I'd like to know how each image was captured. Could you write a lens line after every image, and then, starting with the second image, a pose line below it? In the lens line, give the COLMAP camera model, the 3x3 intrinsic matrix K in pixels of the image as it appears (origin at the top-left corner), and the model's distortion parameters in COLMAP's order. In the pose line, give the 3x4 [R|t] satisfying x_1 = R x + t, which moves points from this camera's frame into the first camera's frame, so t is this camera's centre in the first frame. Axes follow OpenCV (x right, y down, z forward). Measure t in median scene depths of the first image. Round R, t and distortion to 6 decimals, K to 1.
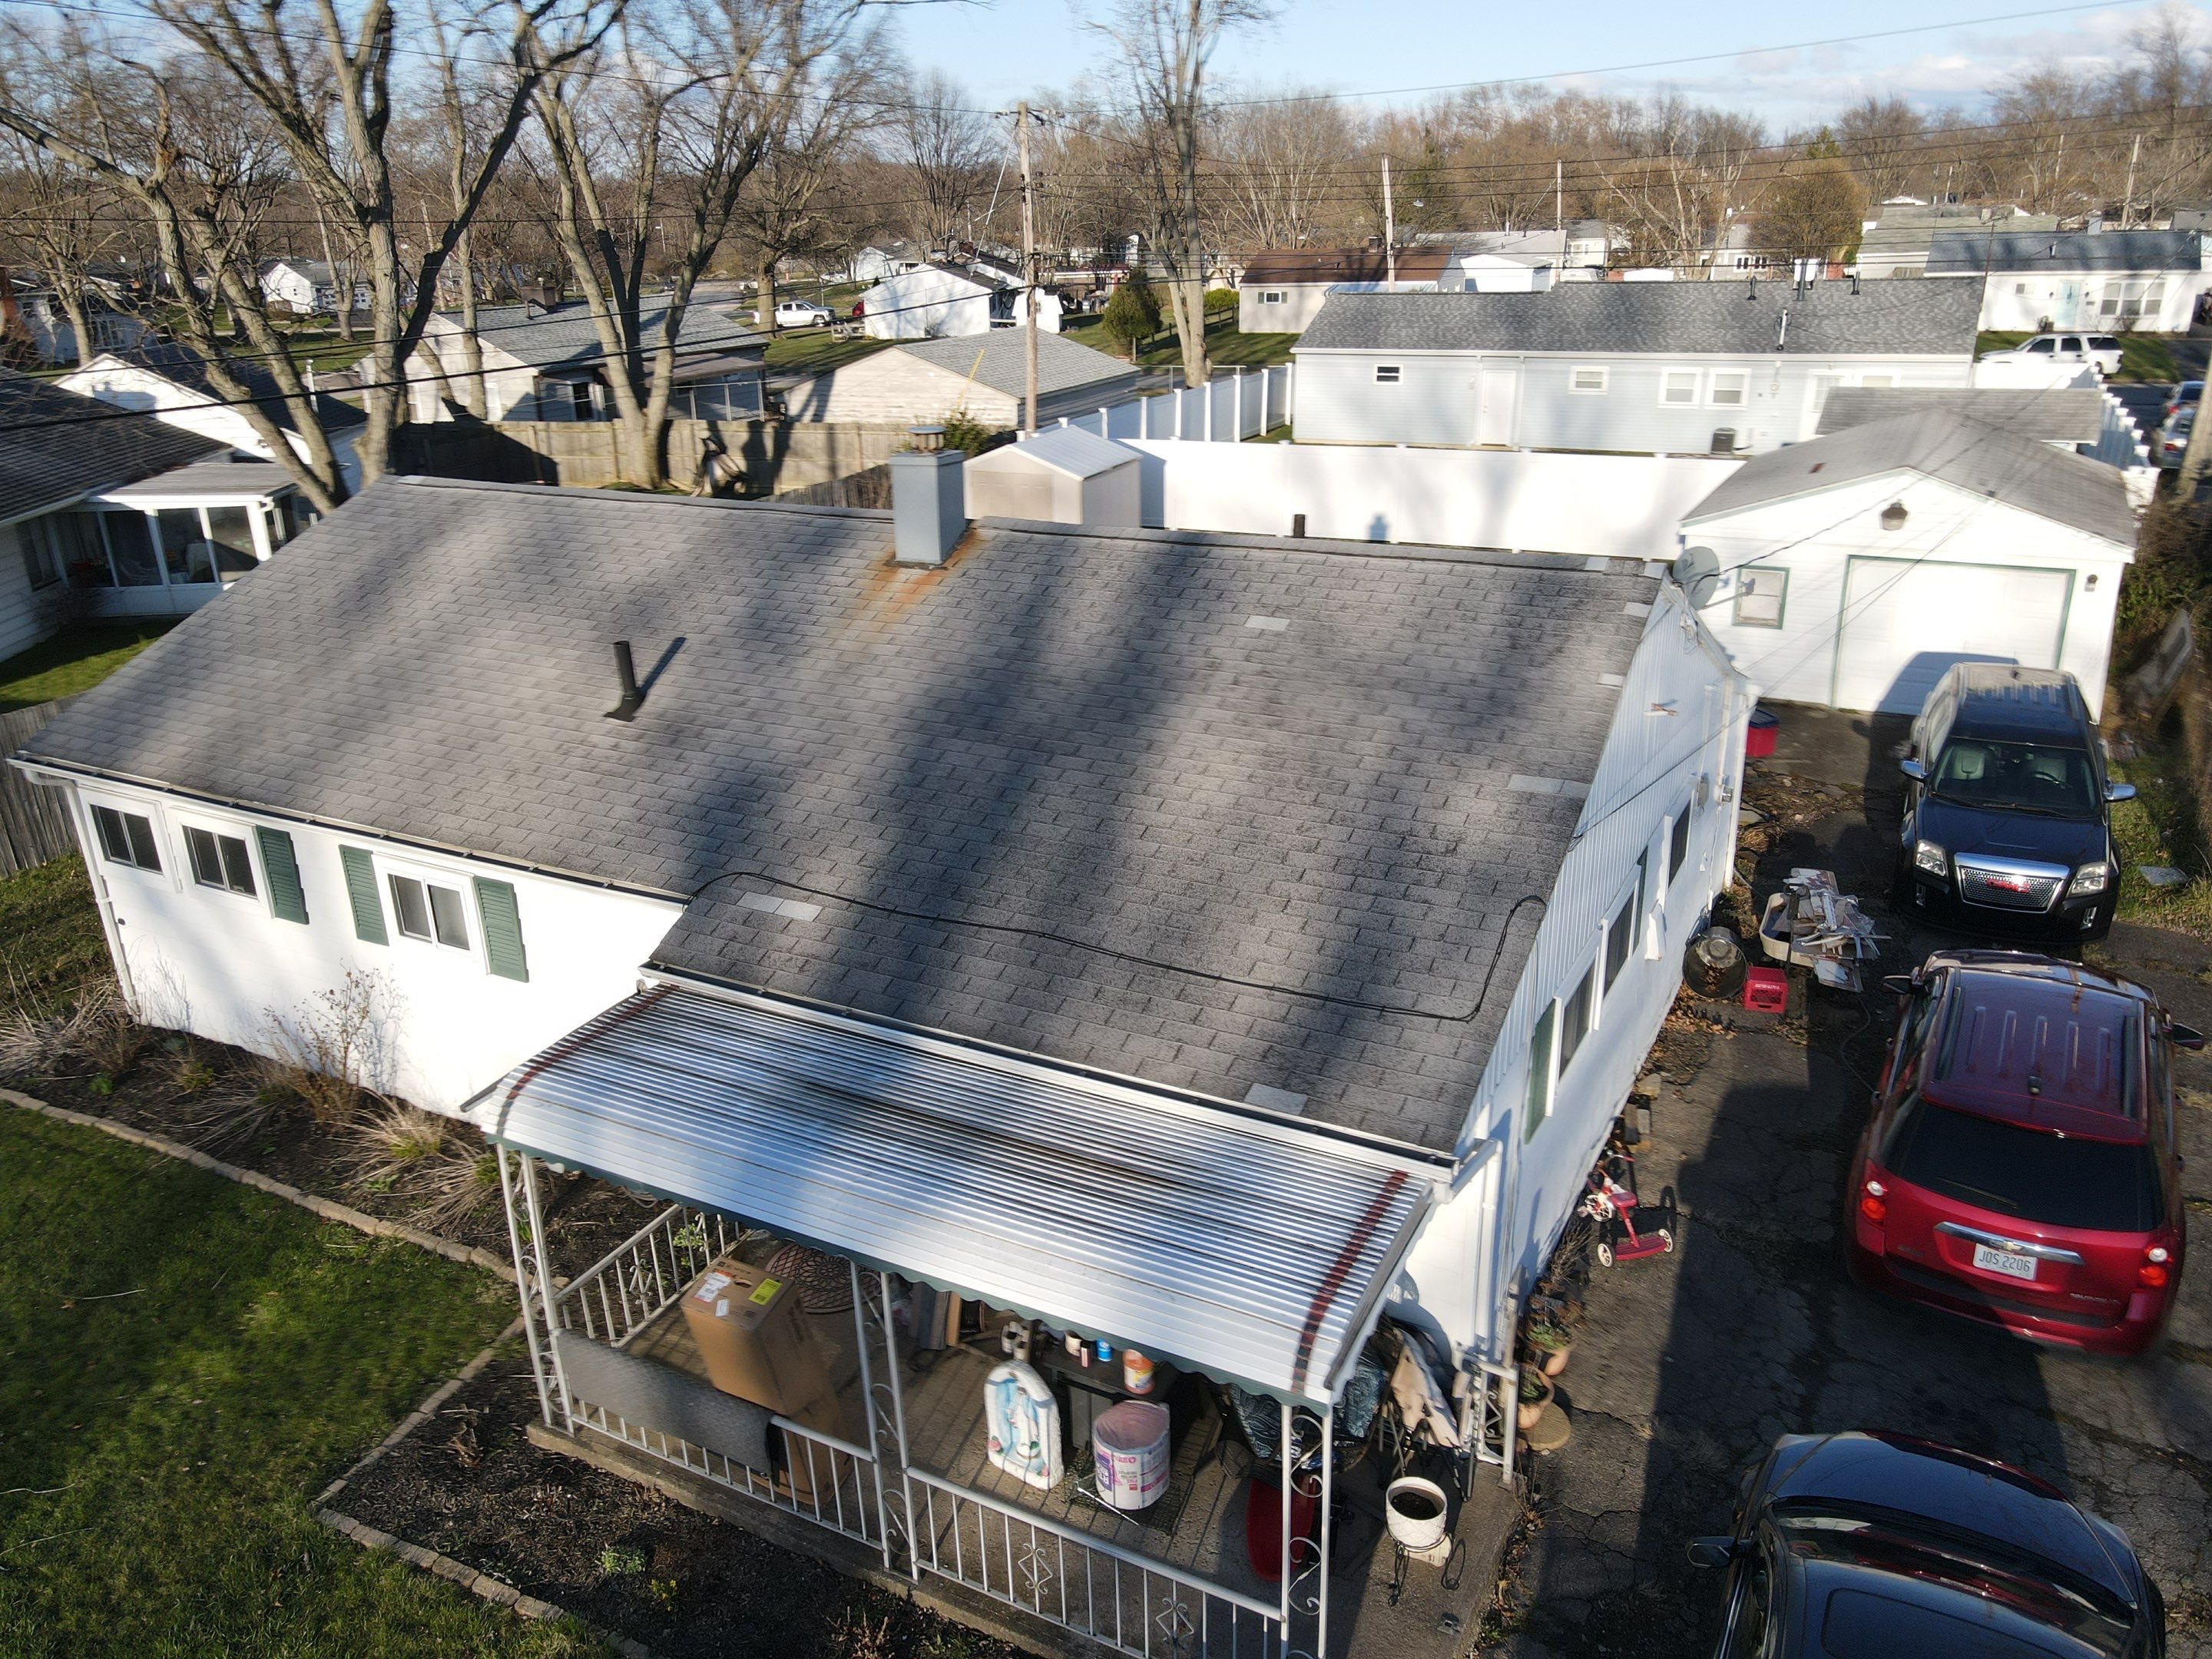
lens RADIAL K [[1671.0, 0, 1084.1], [0, 1671.0, 838.4], [0, 0, 1]] dist [-0.013843, 0.004501]
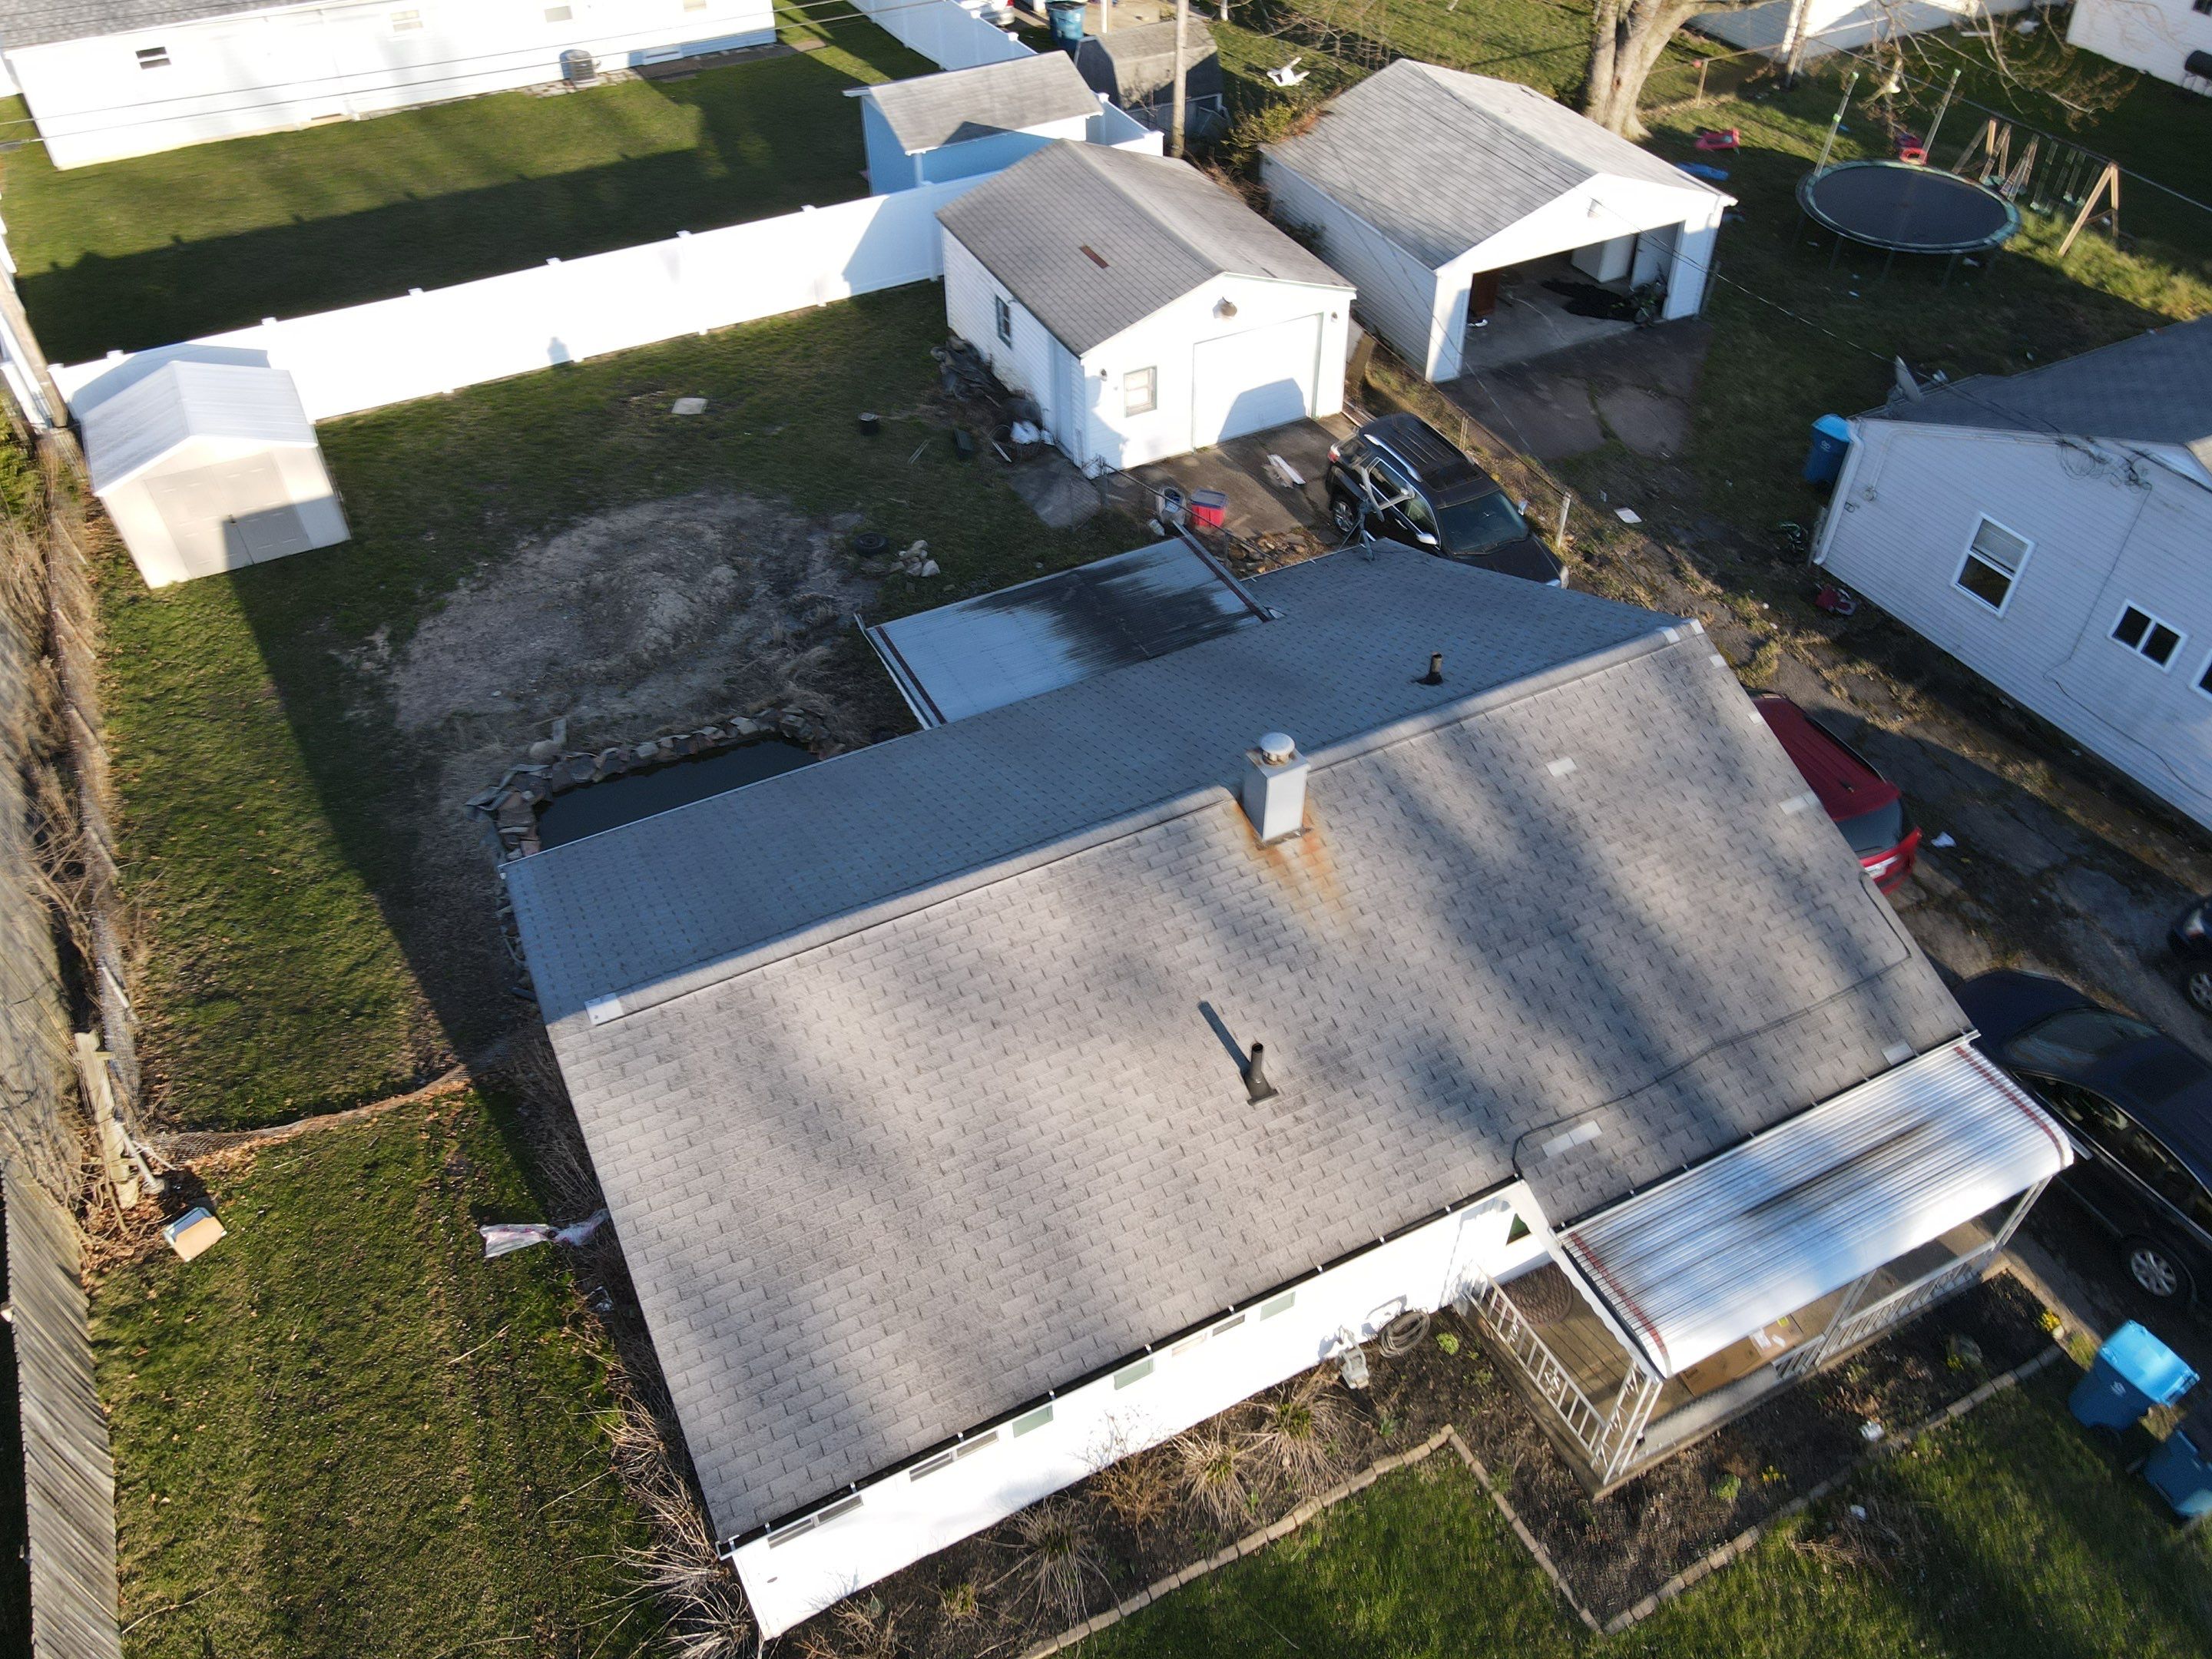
lens RADIAL K [[1671.0, 0, 1101.1], [0, 1671.0, 825.7], [0, 0, 1]] dist [-0.013843, 0.004501]
pose [[0.565662, -0.539525, 0.623649, -1.217832], [0.275955, 0.836516, 0.473382, -1.016804], [-0.777094, -0.095675, 0.622070, 0.458585]]
